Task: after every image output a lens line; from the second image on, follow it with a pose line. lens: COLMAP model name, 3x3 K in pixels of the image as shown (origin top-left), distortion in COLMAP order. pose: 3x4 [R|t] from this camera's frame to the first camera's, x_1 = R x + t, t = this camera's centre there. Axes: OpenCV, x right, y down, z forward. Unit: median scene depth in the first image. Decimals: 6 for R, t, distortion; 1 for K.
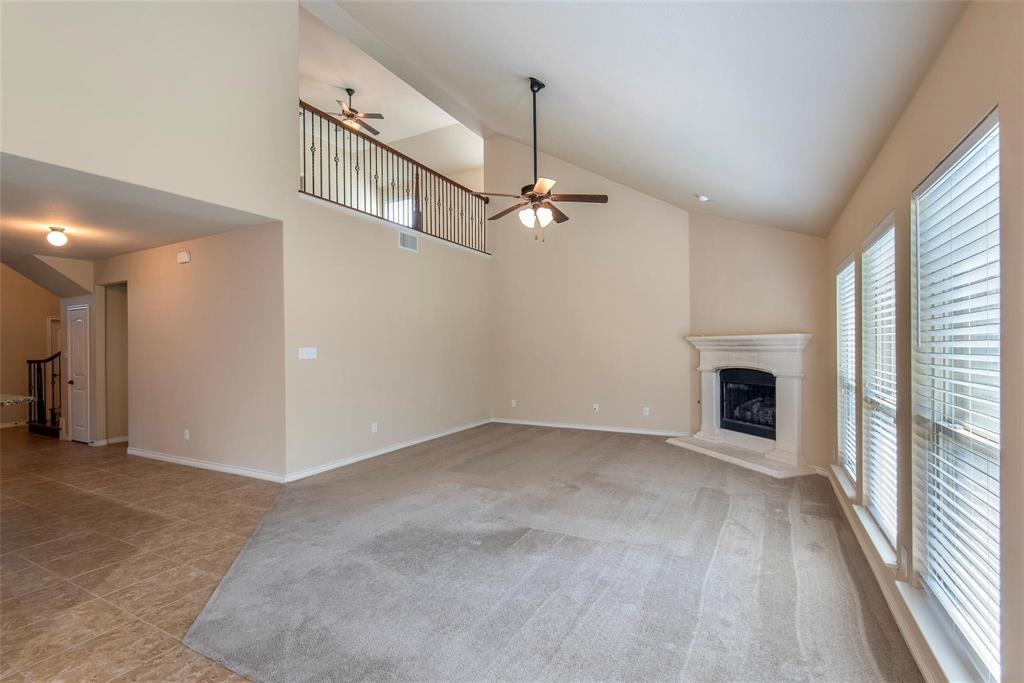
lens RADIAL K [[468.8, 0, 499.0], [0, 468.8, 345.4], [0, 0, 1]] dist [0.017844, -0.010258]
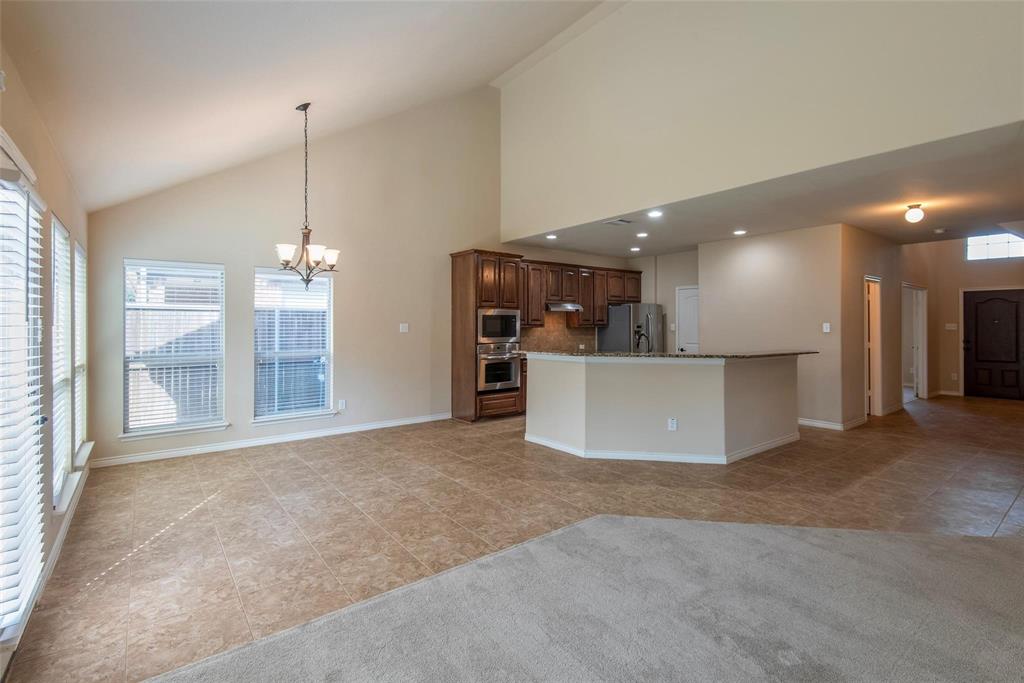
lens RADIAL K [[468.8, 0, 520.3], [0, 468.8, 321.9], [0, 0, 1]] dist [0.017844, -0.010258]
pose [[-0.379069, 0.009147, -0.925323, 0.363931], [0.003629, 0.999958, 0.008398, -0.003365], [0.925361, -0.000174, -0.379086, 0.591791]]
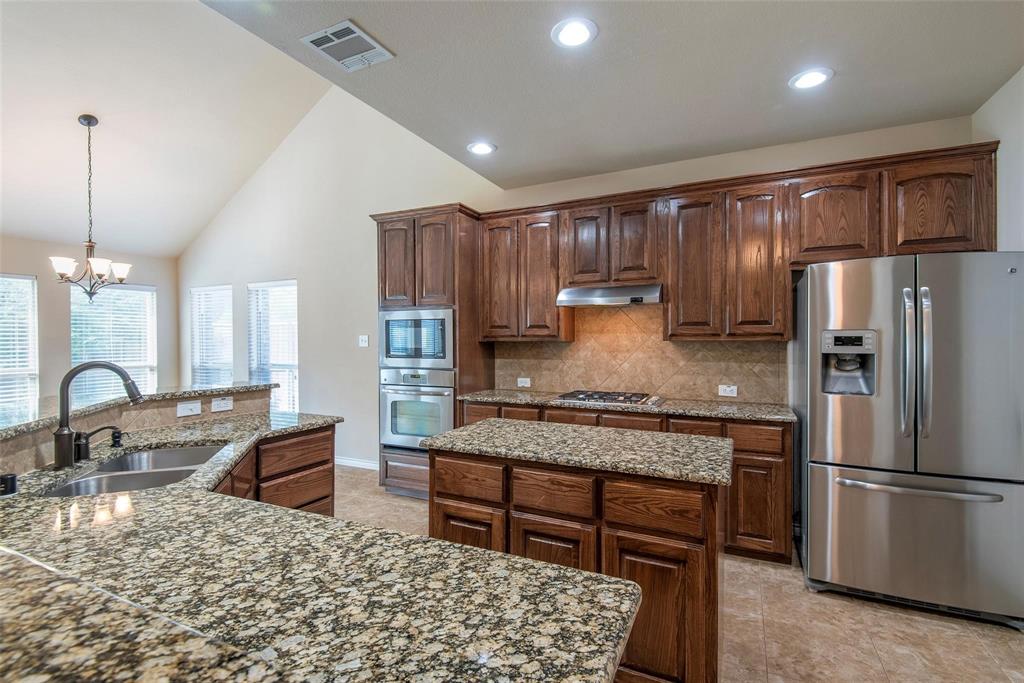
lens RADIAL K [[468.8, 0, 502.7], [0, 468.8, 340.4], [0, 0, 1]] dist [0.017844, -0.010258]
pose [[-0.997848, 0.017687, -0.063142, -0.932906], [0.017072, 0.999802, 0.010258, 0.016720], [0.063311, 0.009157, -0.997952, 0.810668]]
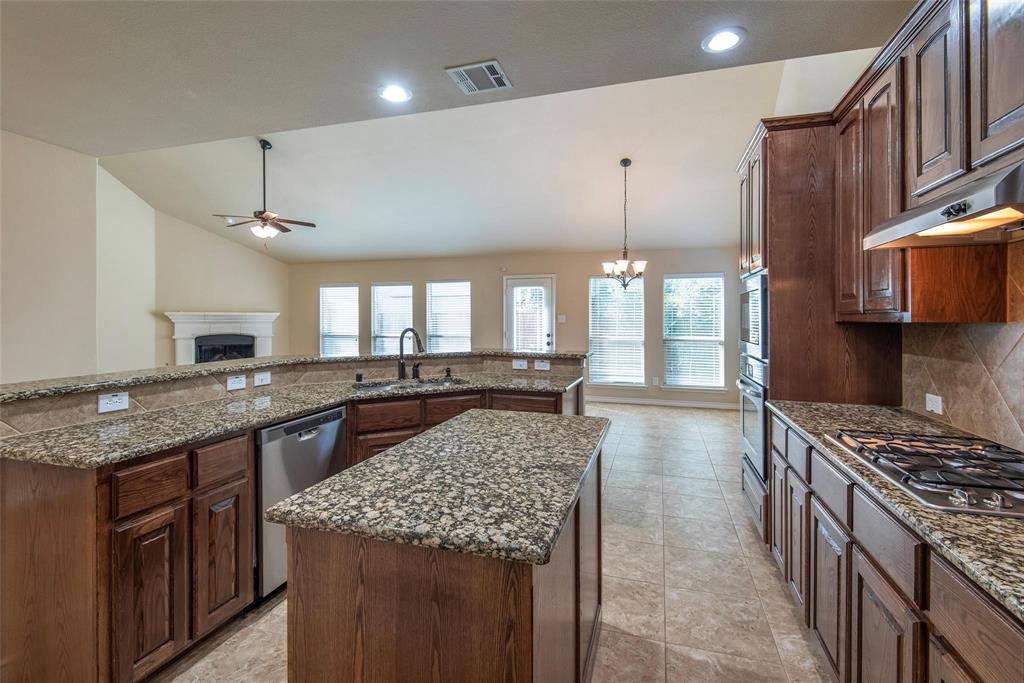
lens RADIAL K [[468.8, 0, 526.4], [0, 468.8, 318.6], [0, 0, 1]] dist [0.017844, -0.010258]
pose [[-0.220674, 0.014434, 0.975241, -1.352580], [0.005806, 0.999892, -0.013485, 0.027820], [-0.975330, 0.002687, -0.220734, 0.431565]]
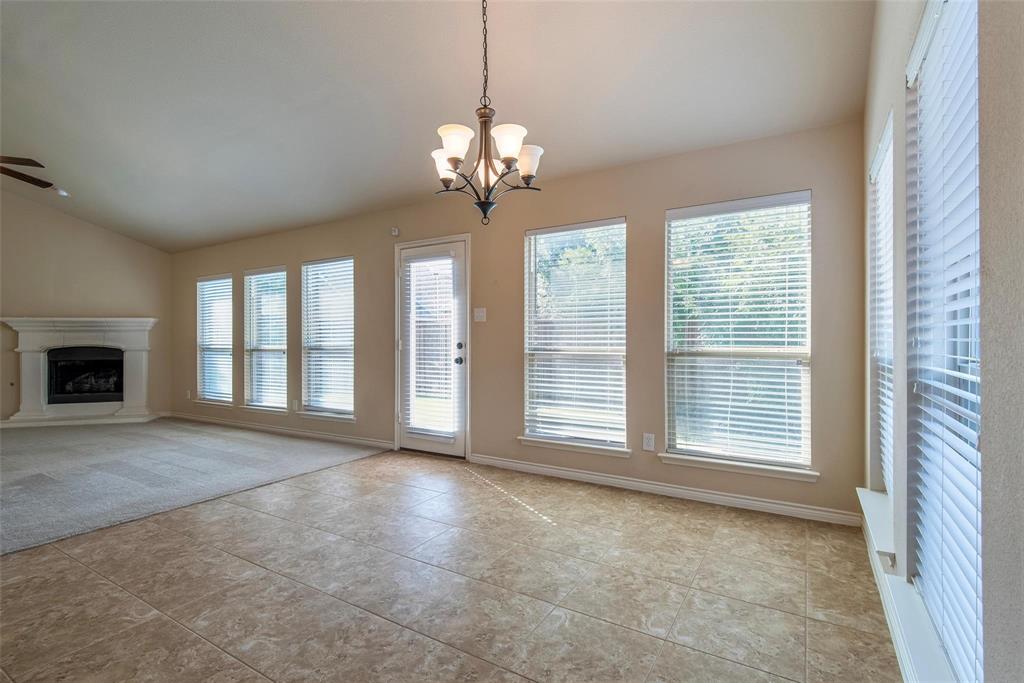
lens RADIAL K [[468.8, 0, 518.5], [0, 468.8, 338.1], [0, 0, 1]] dist [0.017844, -0.010258]
pose [[0.023172, 0.016777, 0.999591, -0.703795], [0.008537, 0.999819, -0.016979, 0.064501], [-0.999695, 0.008927, 0.023024, -0.110721]]
